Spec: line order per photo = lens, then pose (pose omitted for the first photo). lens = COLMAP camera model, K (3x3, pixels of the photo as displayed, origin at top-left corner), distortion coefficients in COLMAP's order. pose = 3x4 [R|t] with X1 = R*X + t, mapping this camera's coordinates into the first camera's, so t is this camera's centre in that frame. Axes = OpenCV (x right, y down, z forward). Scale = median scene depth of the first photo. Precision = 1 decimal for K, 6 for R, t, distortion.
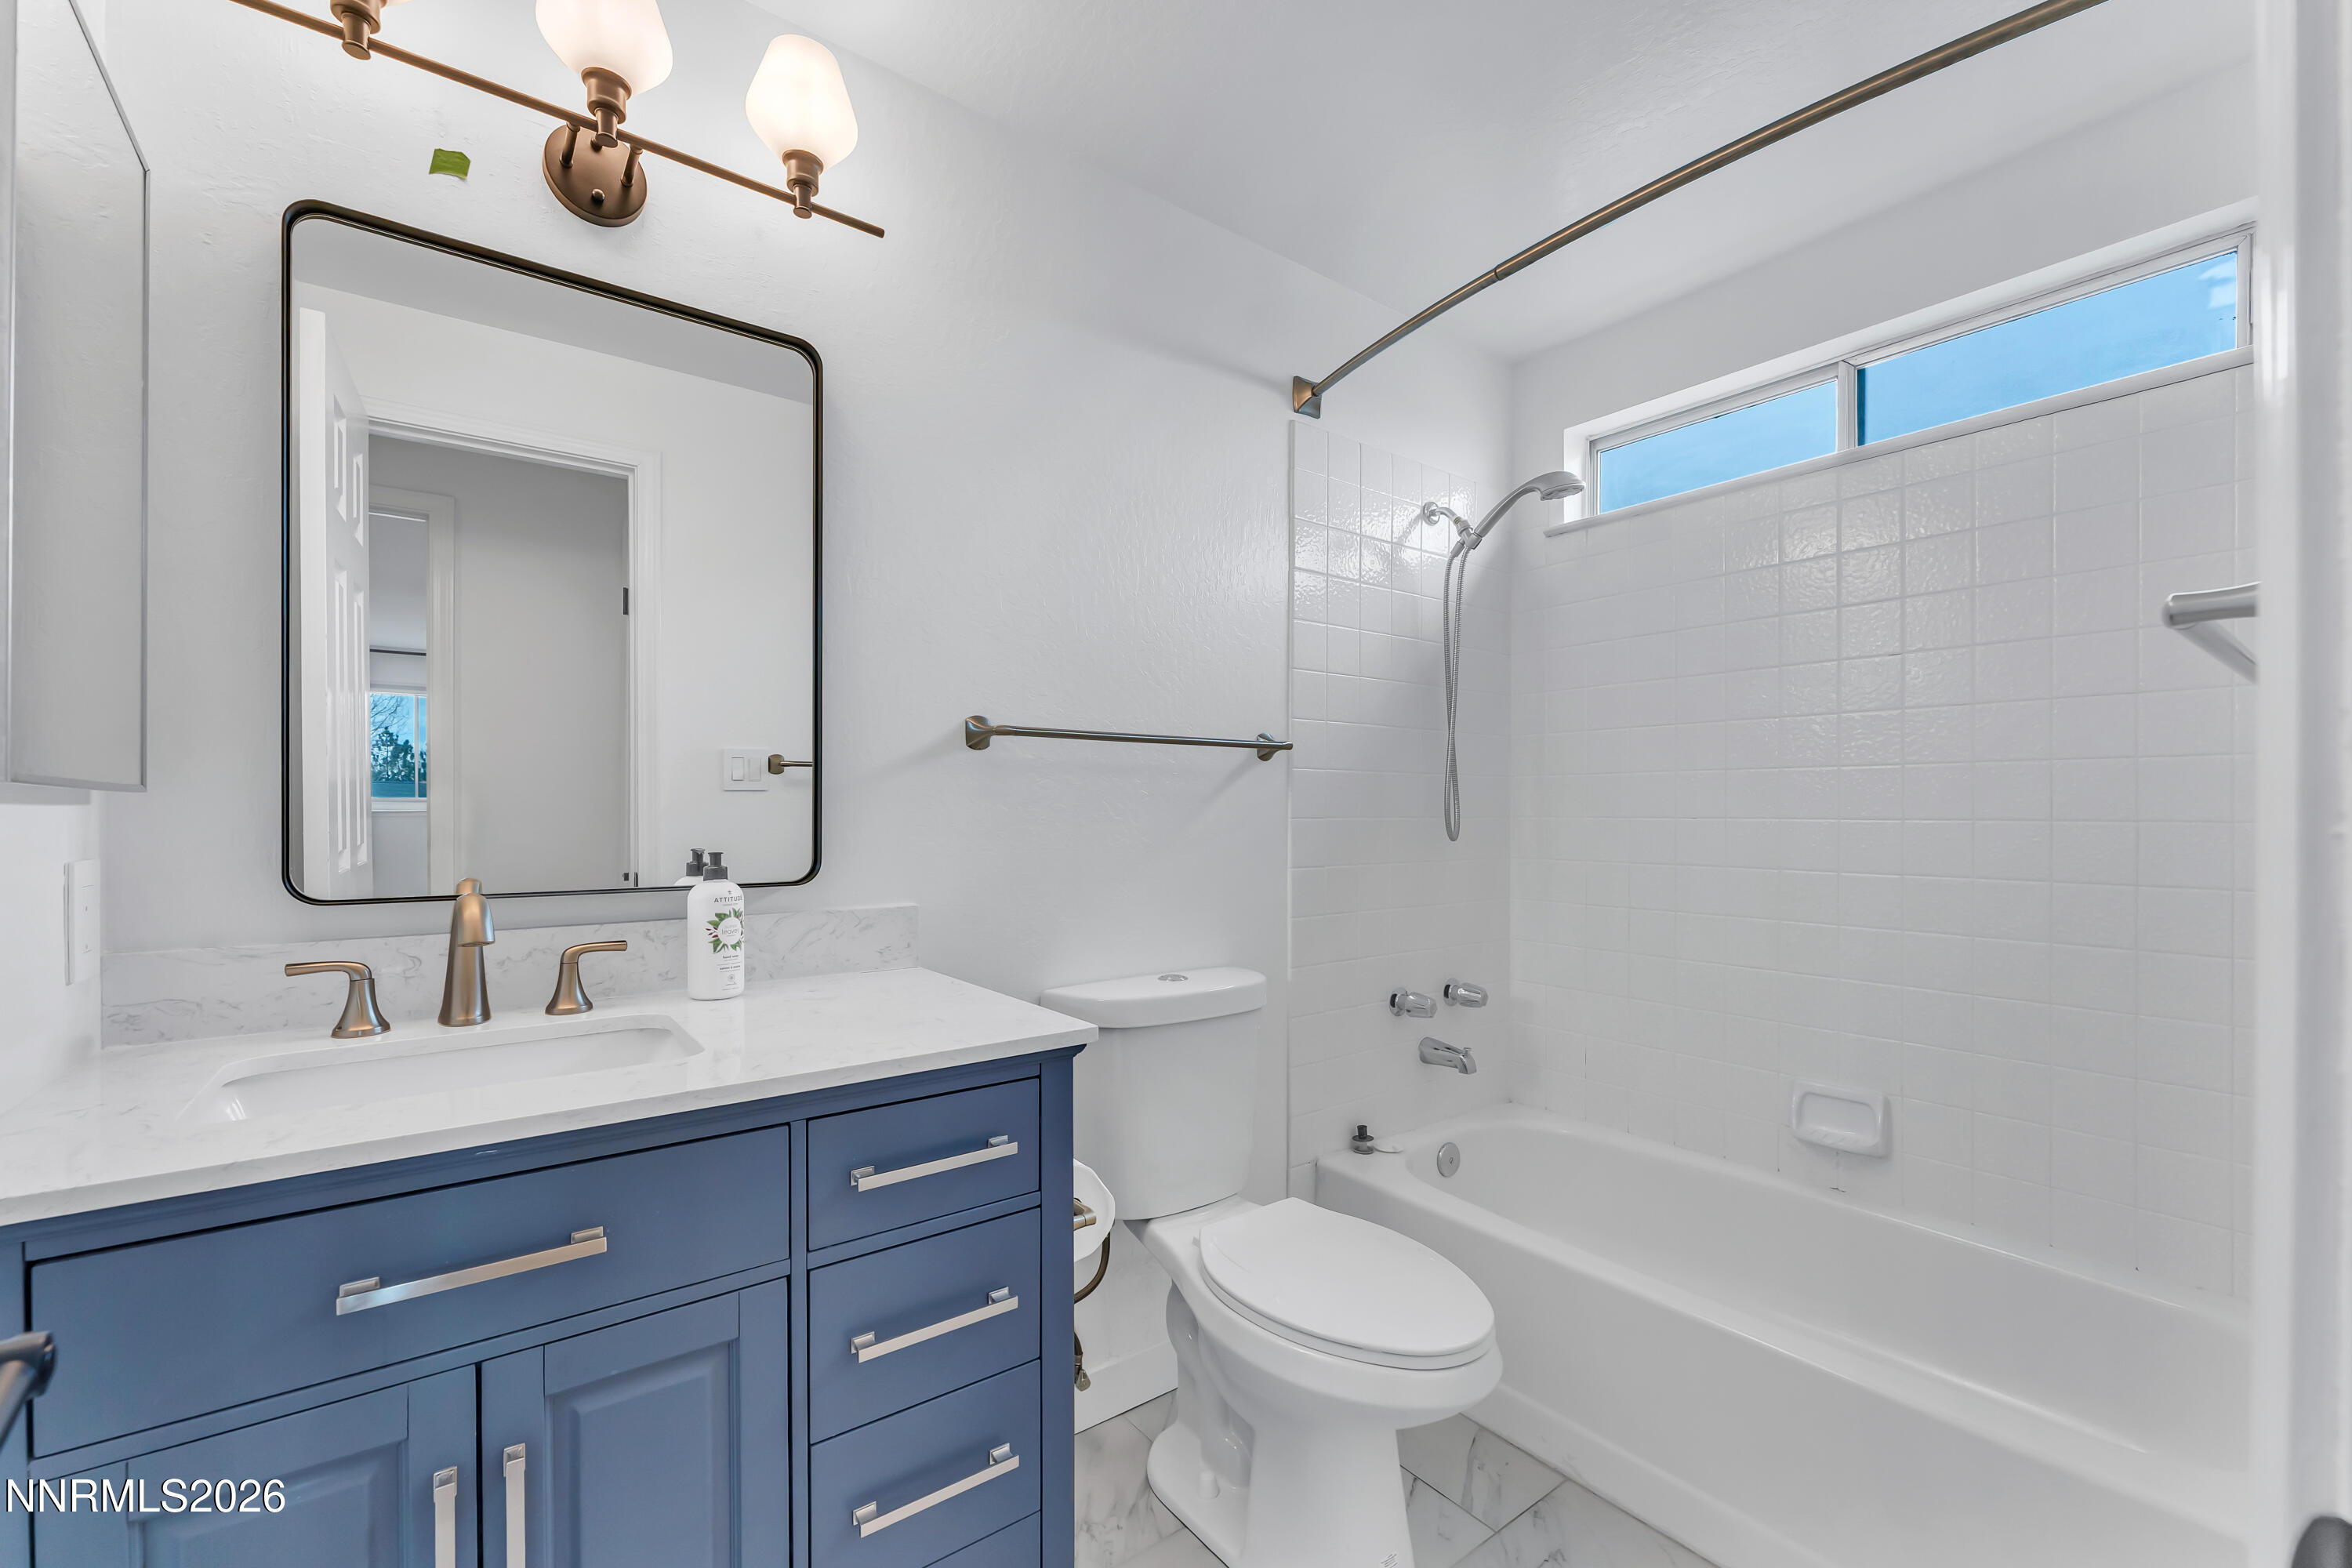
lens RADIAL K [[963.2, 0, 1173.8], [0, 963.2, 804.8], [0, 0, 1]] dist [-0.002256, -0.000164]
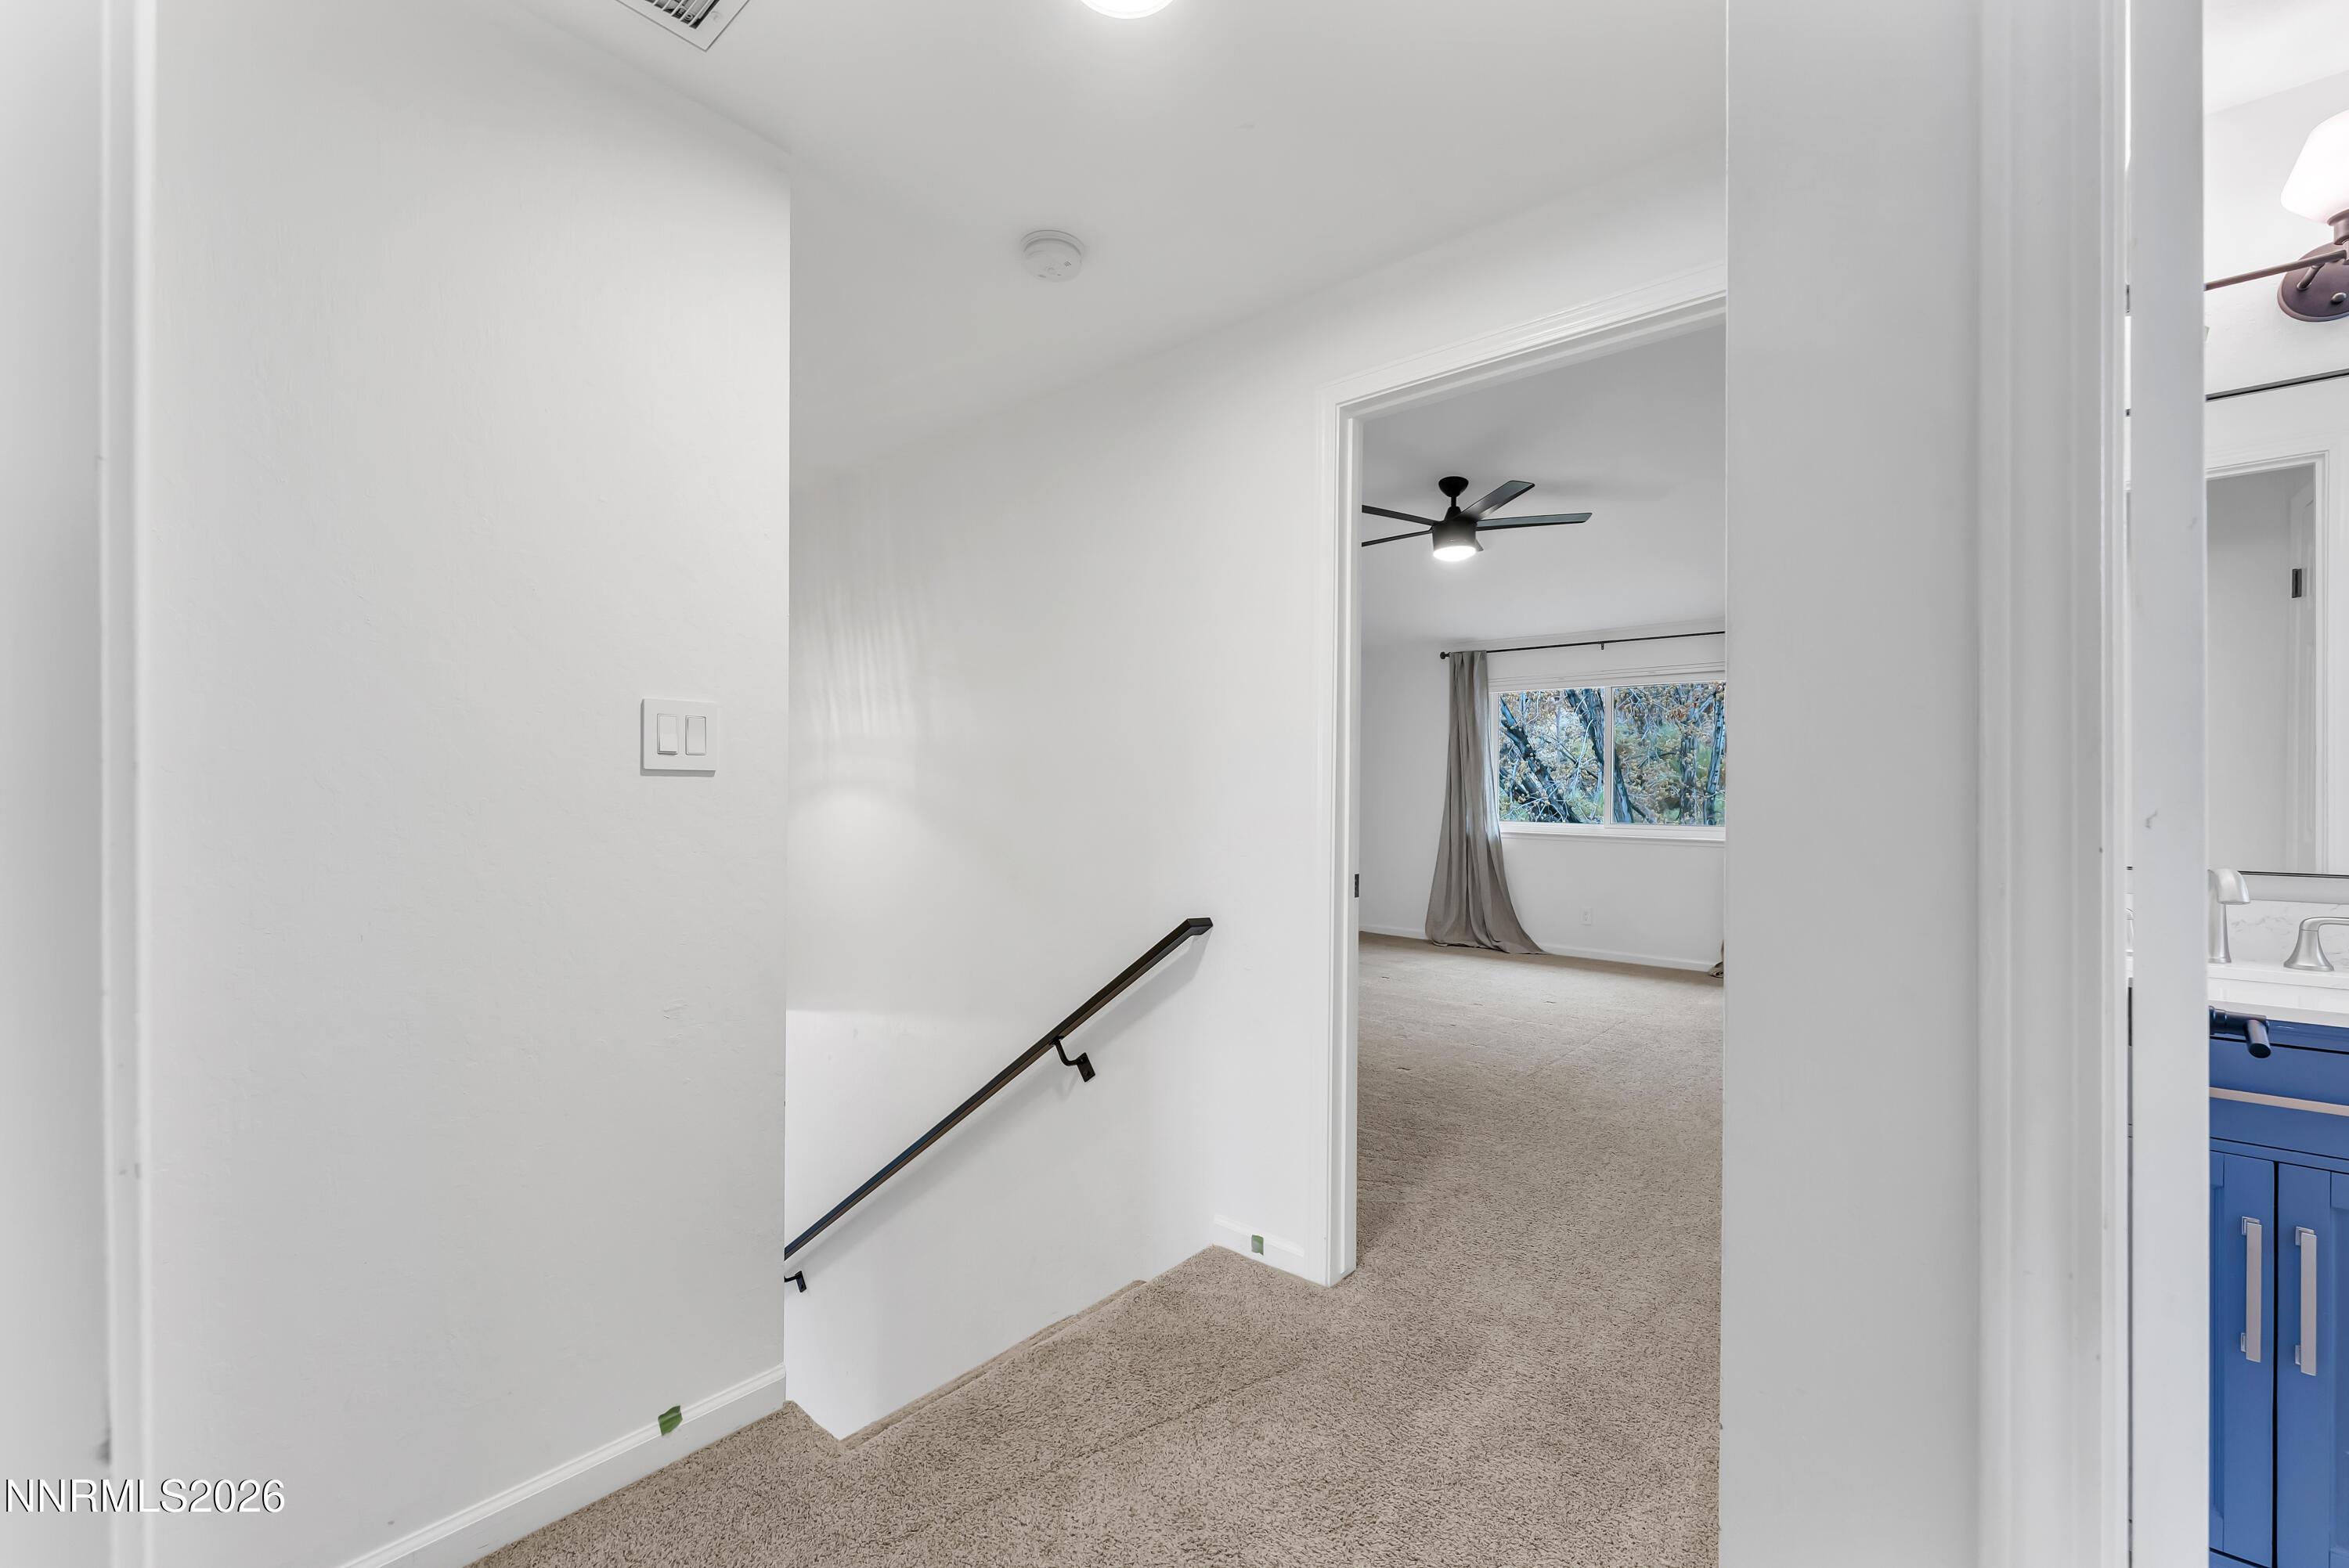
lens RADIAL K [[961.8, 0, 1172.3], [0, 961.8, 804.8], [0, 0, 1]] dist [-0.002256, -0.000164]
pose [[0.219311, 0.002109, -0.975653, 0.261548], [0.004053, 0.999987, 0.003073, -0.007174], [0.975647, -0.004628, 0.219300, -0.712110]]
